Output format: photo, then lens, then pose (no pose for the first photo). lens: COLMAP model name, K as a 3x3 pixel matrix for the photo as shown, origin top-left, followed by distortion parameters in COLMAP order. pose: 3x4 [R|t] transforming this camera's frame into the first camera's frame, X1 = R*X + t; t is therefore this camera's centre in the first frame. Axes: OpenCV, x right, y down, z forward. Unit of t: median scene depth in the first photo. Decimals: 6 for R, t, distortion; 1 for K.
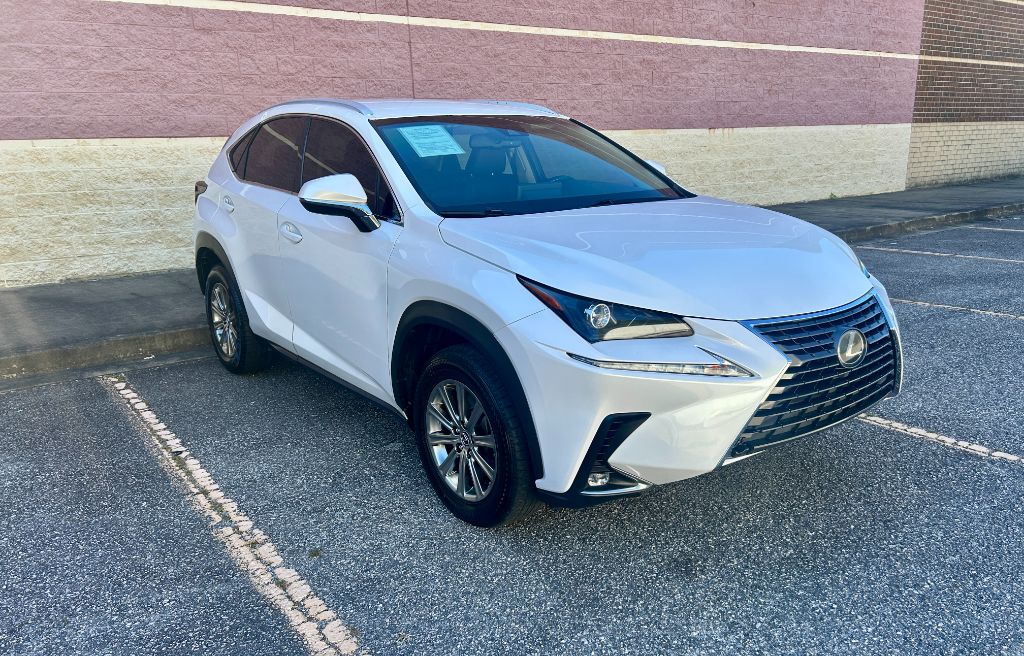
lens RADIAL K [[771.6, 0, 504.5], [0, 771.6, 383.5], [0, 0, 1]] dist [0.059101, -0.063494]
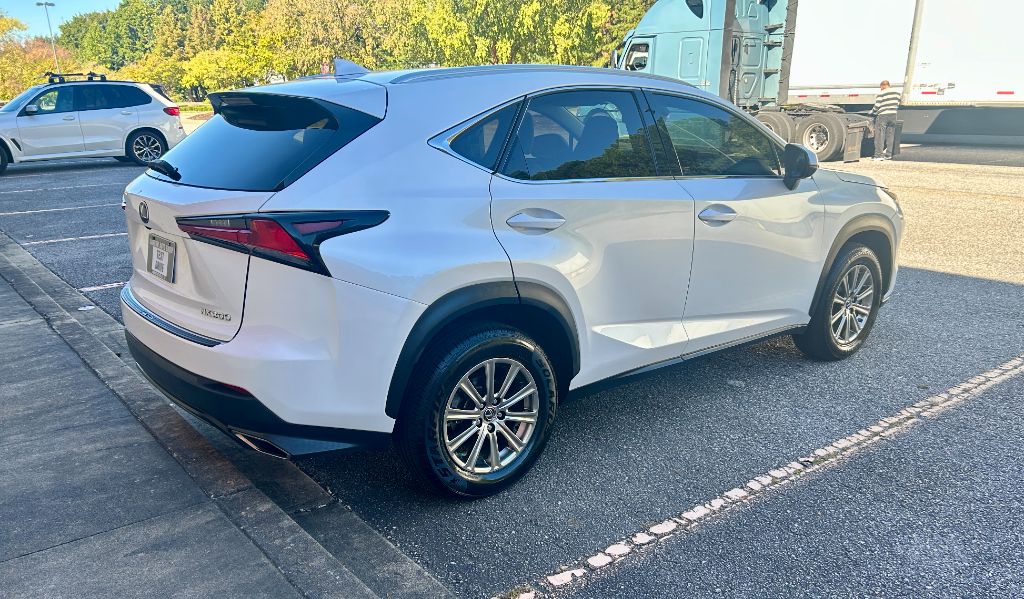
lens RADIAL K [[805.2, 0, 538.2], [0, 805.2, 375.6], [0, 0, 1]] dist [0.053379, -0.066428]
pose [[-0.055235, -0.309406, 0.949325, -0.636390], [0.310447, 0.898330, 0.310848, -0.197178], [-0.948985, 0.311884, 0.046435, 0.613135]]
